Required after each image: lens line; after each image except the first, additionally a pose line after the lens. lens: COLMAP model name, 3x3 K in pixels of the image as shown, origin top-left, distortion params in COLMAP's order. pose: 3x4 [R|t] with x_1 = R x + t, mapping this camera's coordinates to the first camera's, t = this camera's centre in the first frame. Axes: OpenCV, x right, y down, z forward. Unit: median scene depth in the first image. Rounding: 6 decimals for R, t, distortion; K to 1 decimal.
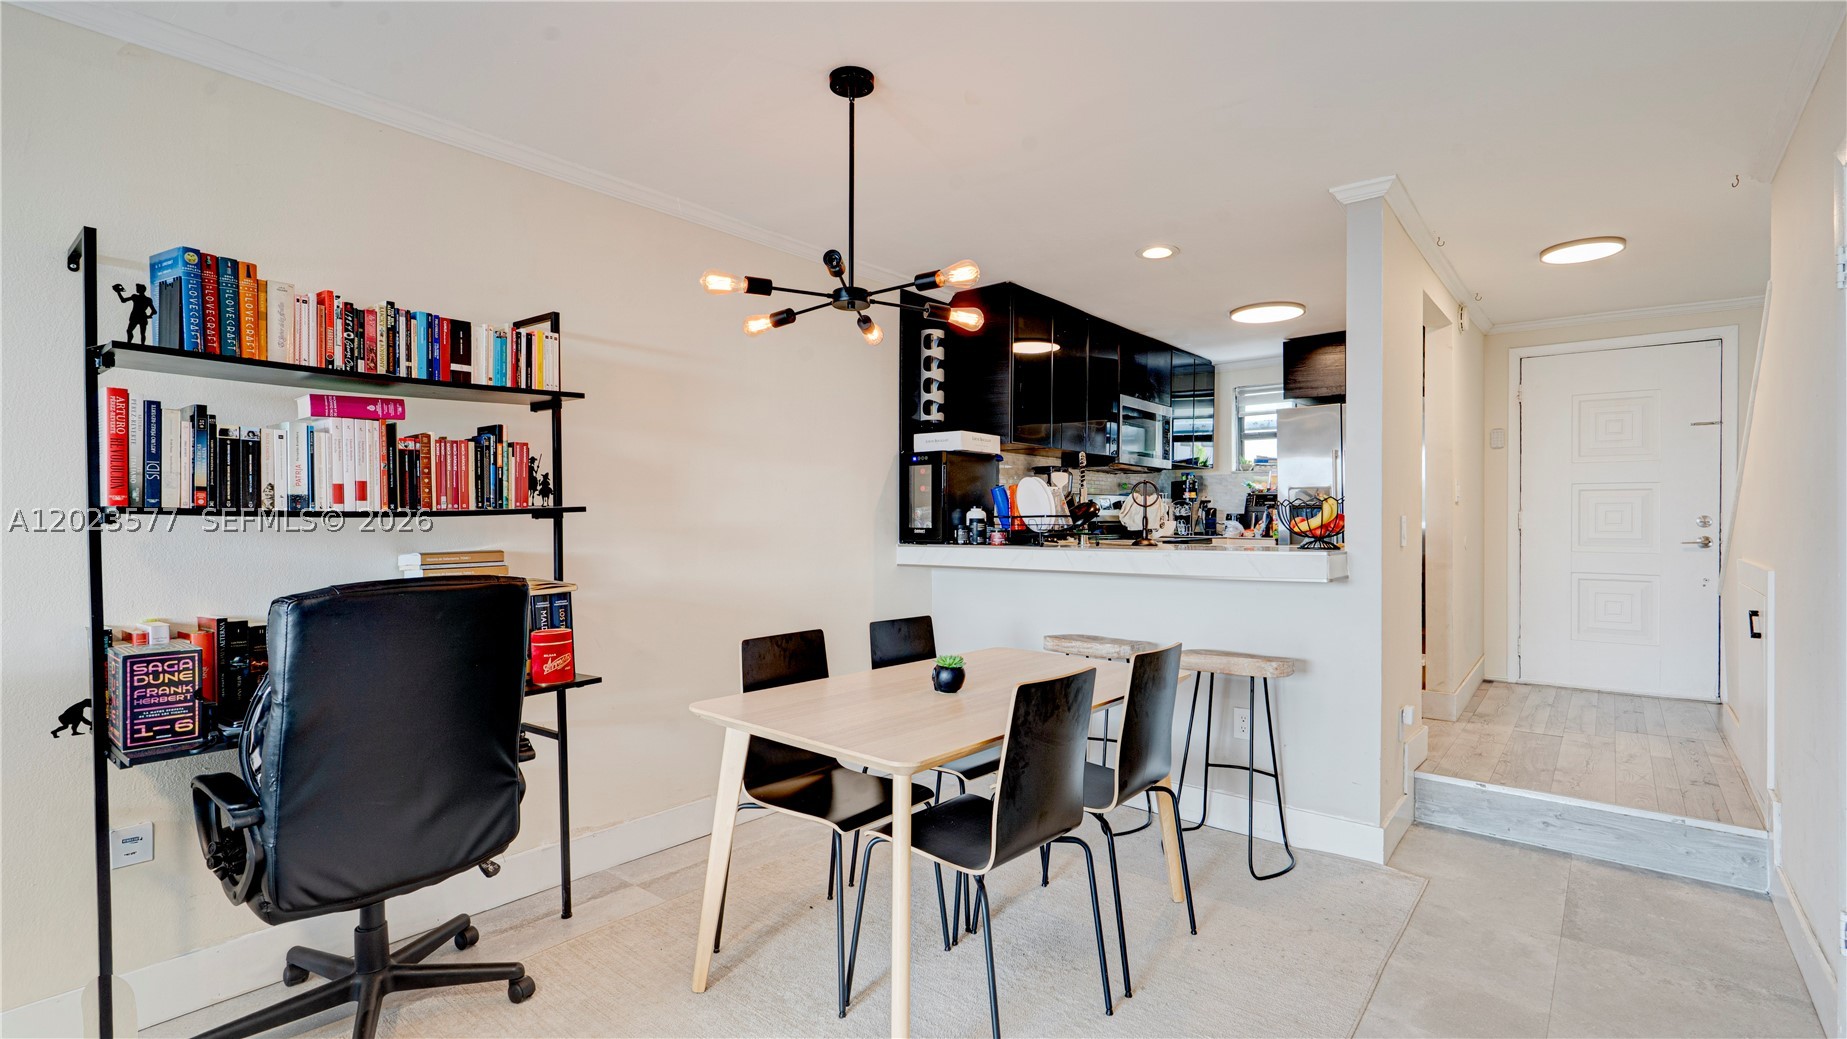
lens RADIAL K [[865.1, 0, 926.4], [0, 865.1, 525.9], [0, 0, 1]] dist [-0.001776, 0.000259]
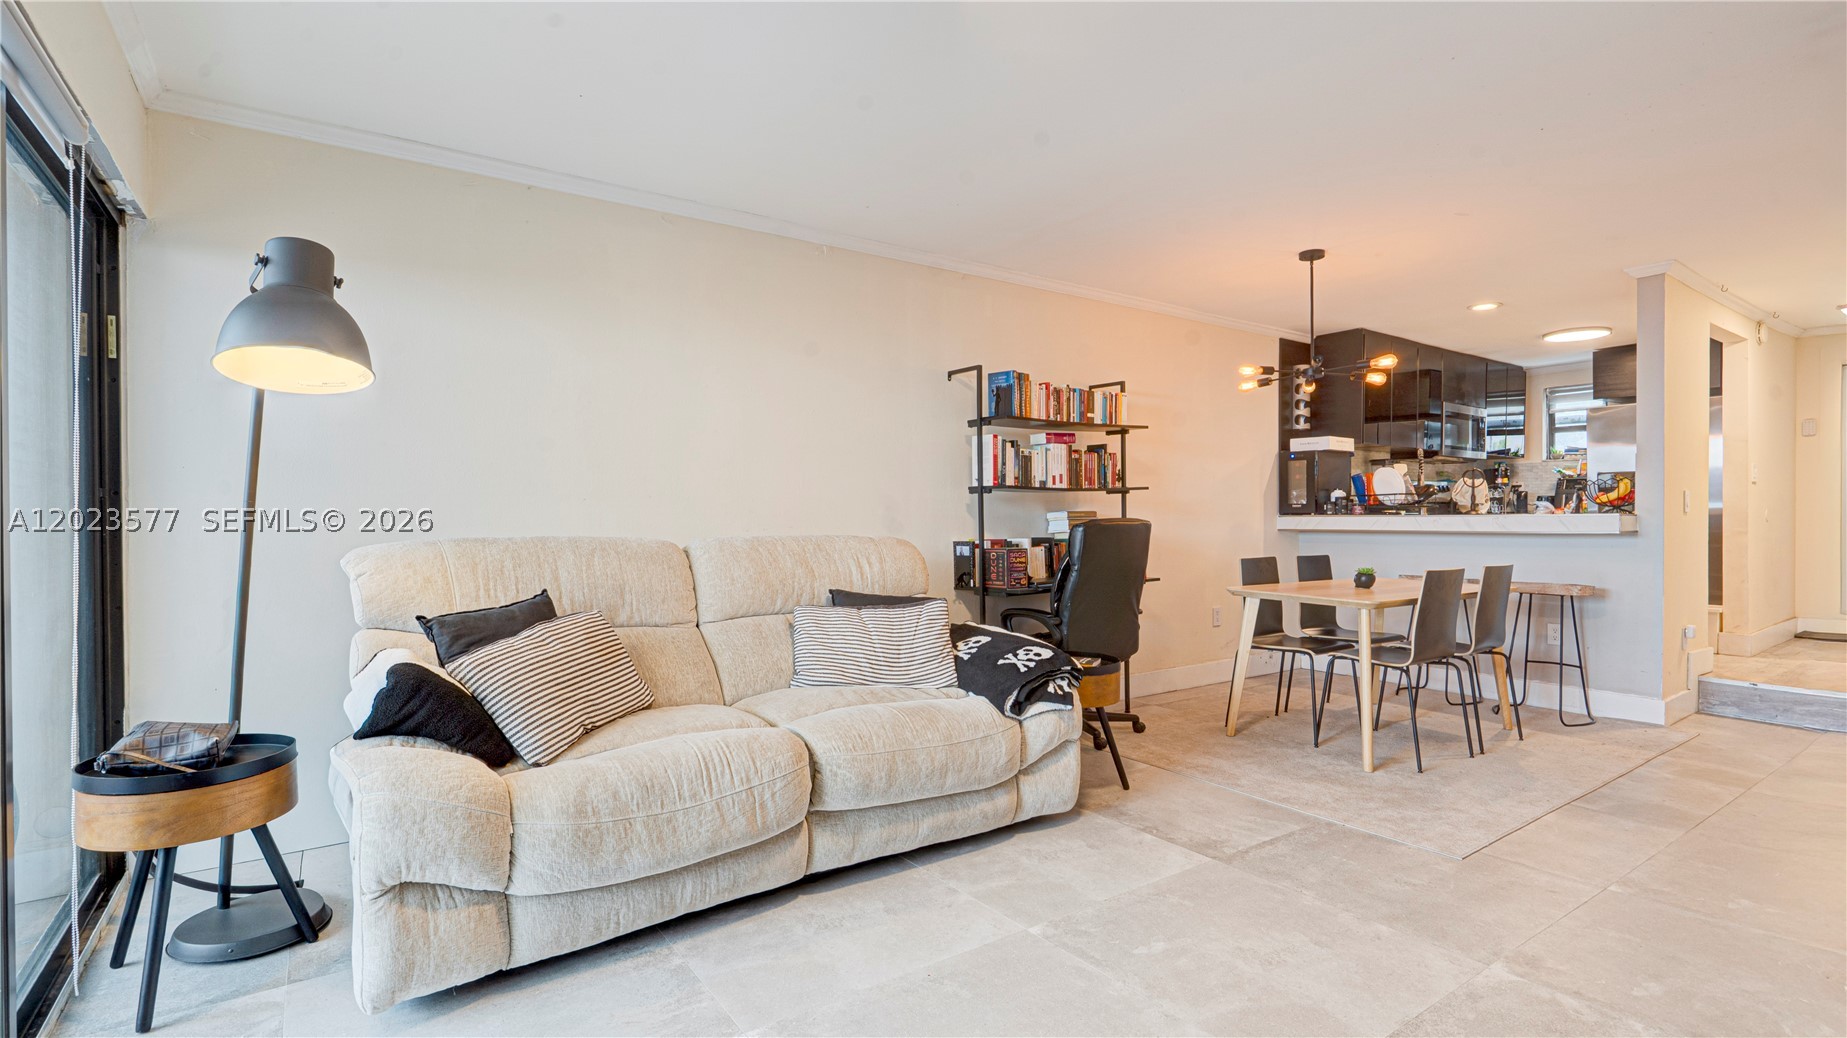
lens RADIAL K [[865.1, 0, 926.4], [0, 865.1, 525.4], [0, 0, 1]] dist [-0.001776, 0.000259]
pose [[0.962626, 0.000991, -0.270833, -0.215864], [0.000088, 0.999992, 0.003973, 0.033426], [0.270834, -0.003848, 0.962618, -0.573407]]
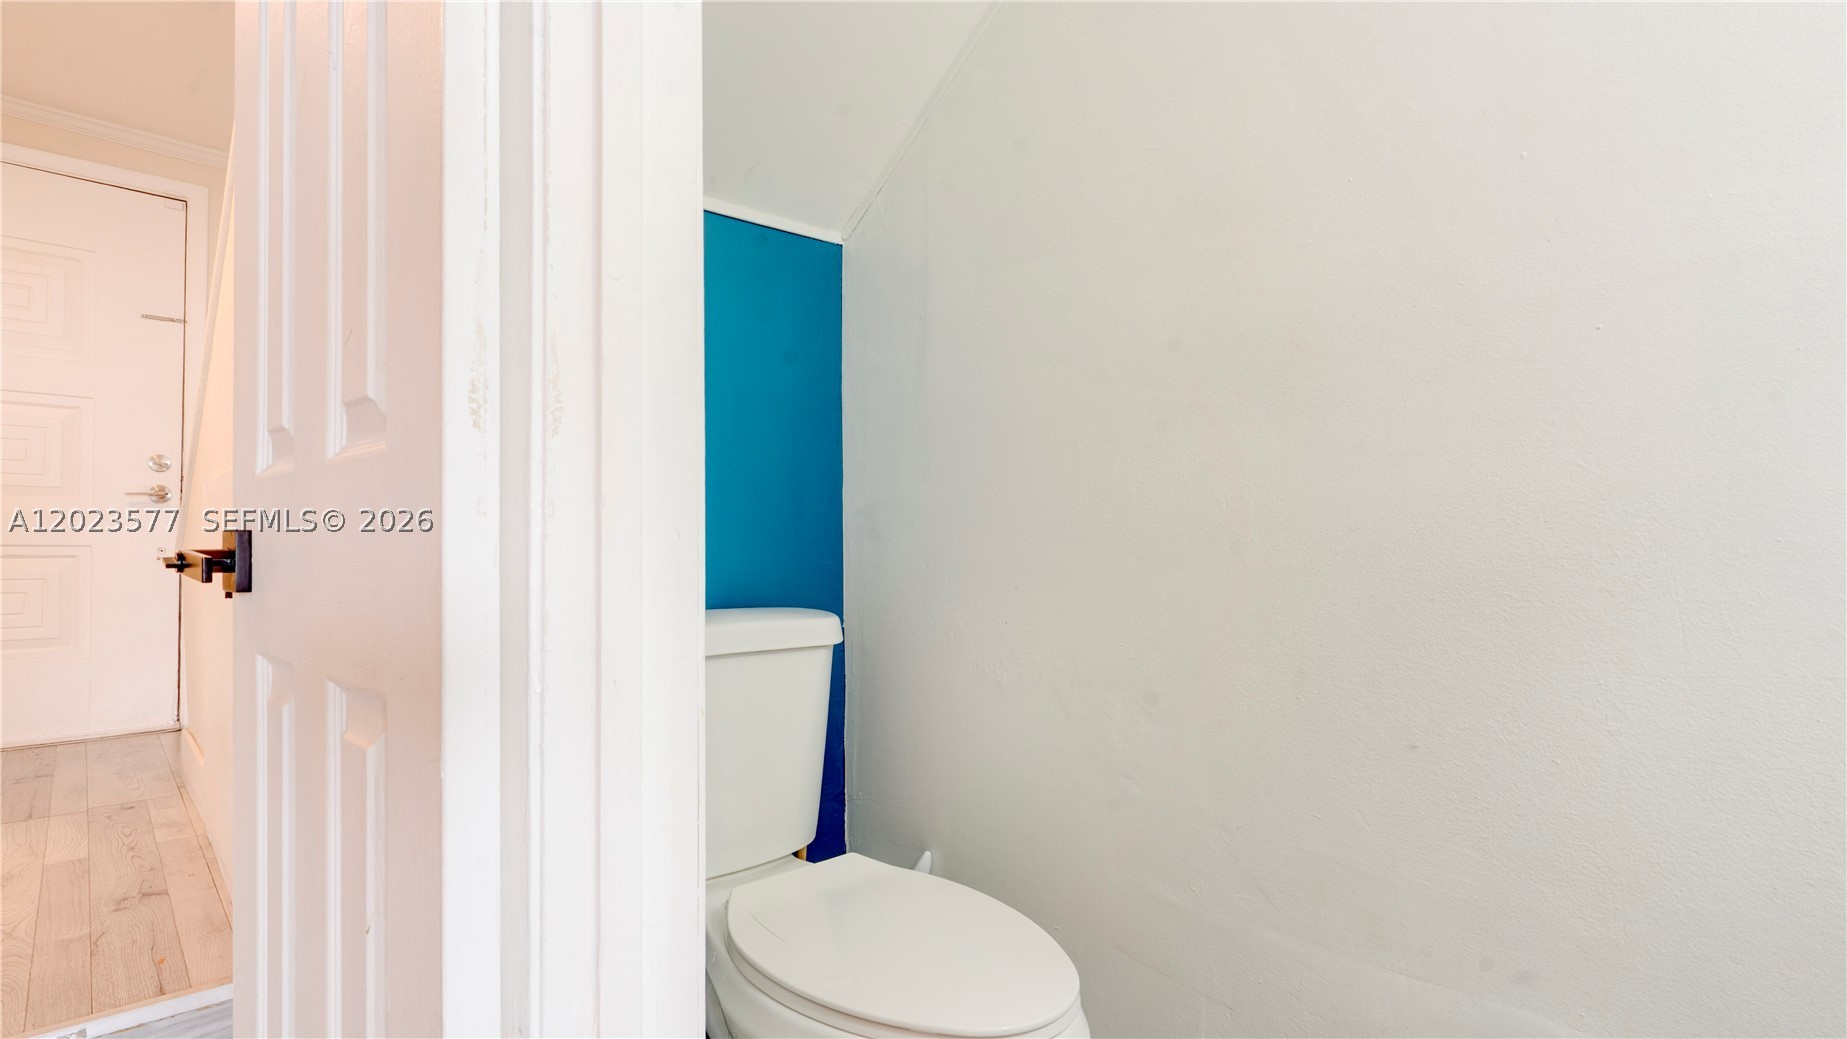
lens RADIAL K [[865.1, 0, 926.4], [0, 865.1, 525.9], [0, 0, 1]] dist [-0.001776, 0.000259]
pose [[0.123121, 0.014303, 0.992289, 0.364339], [0.004195, 0.999880, -0.014933, 0.066937], [-0.992383, 0.006001, 0.123046, 0.384878]]
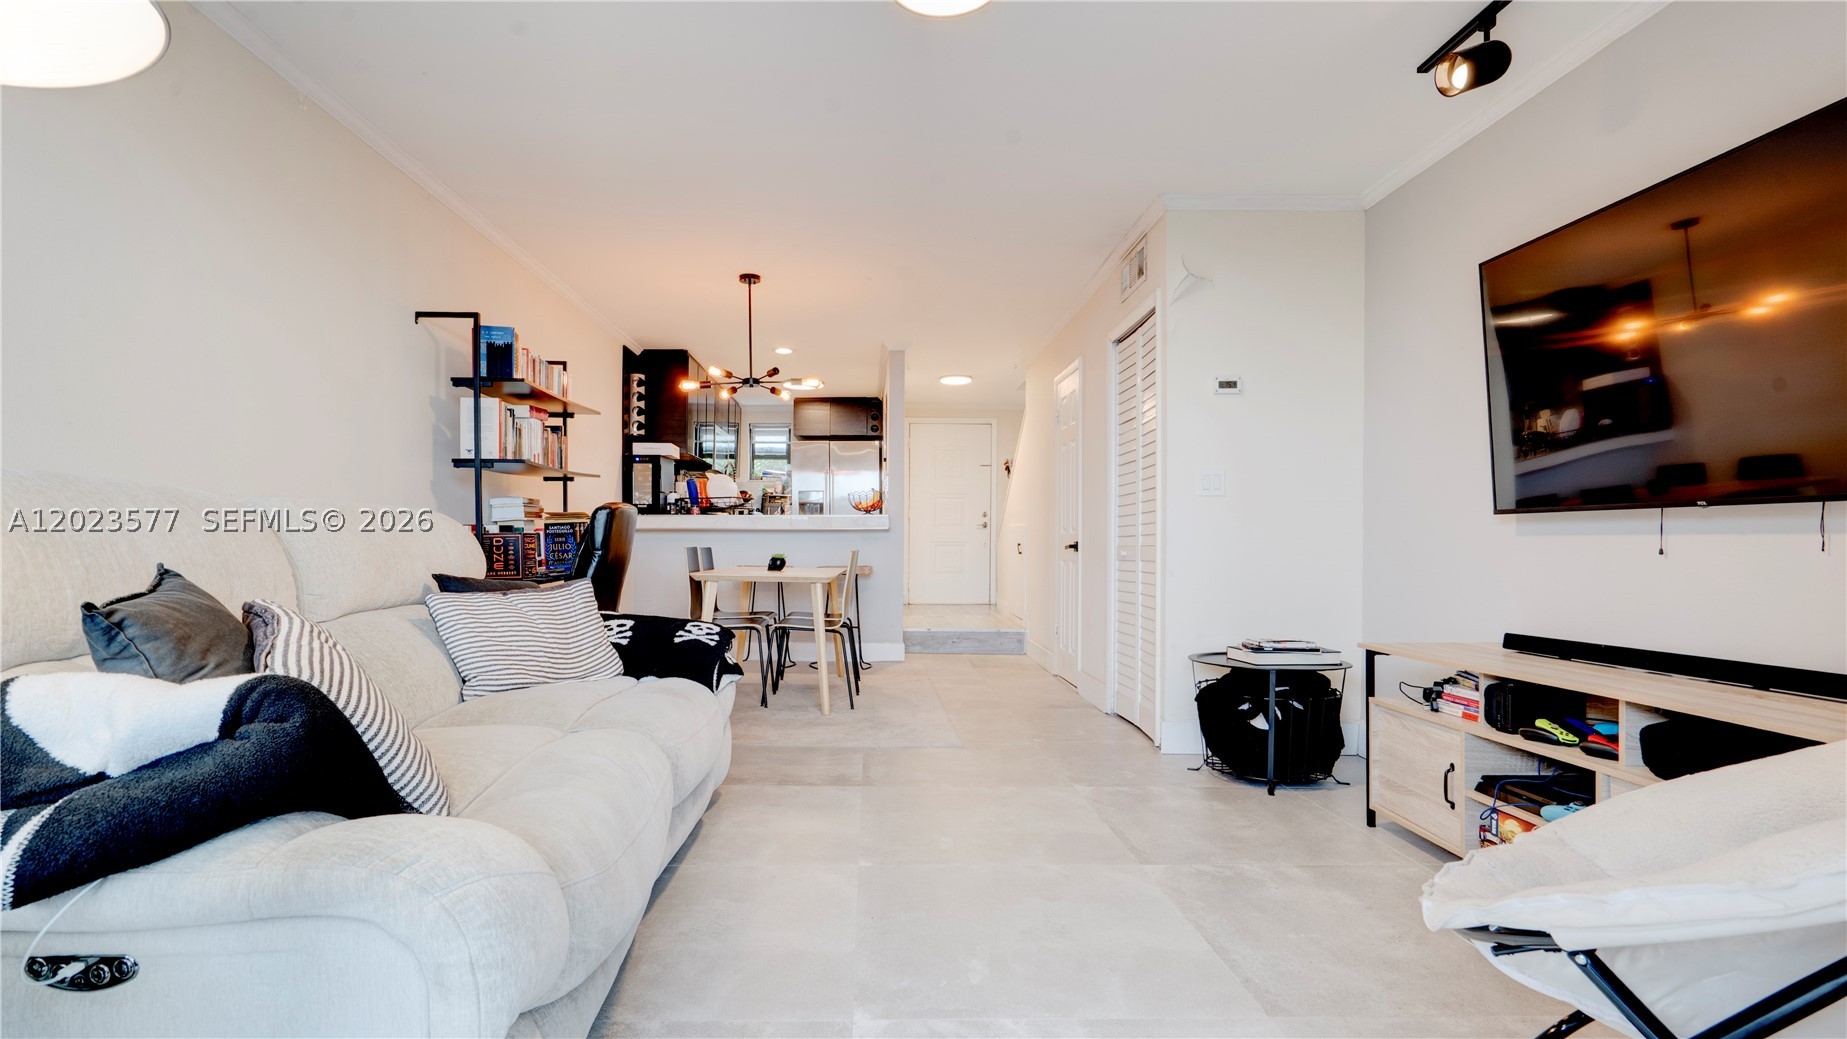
lens RADIAL K [[879.1, 0, 879.8], [0, 879.1, 552.9], [0, 0, 1]] dist [0.001347, 0.000240]
pose [[0.770758, -0.006362, 0.637096, -0.689945], [0.001347, 0.999964, 0.008357, 0.078577], [-0.637126, -0.005583, 0.770739, -0.489405]]
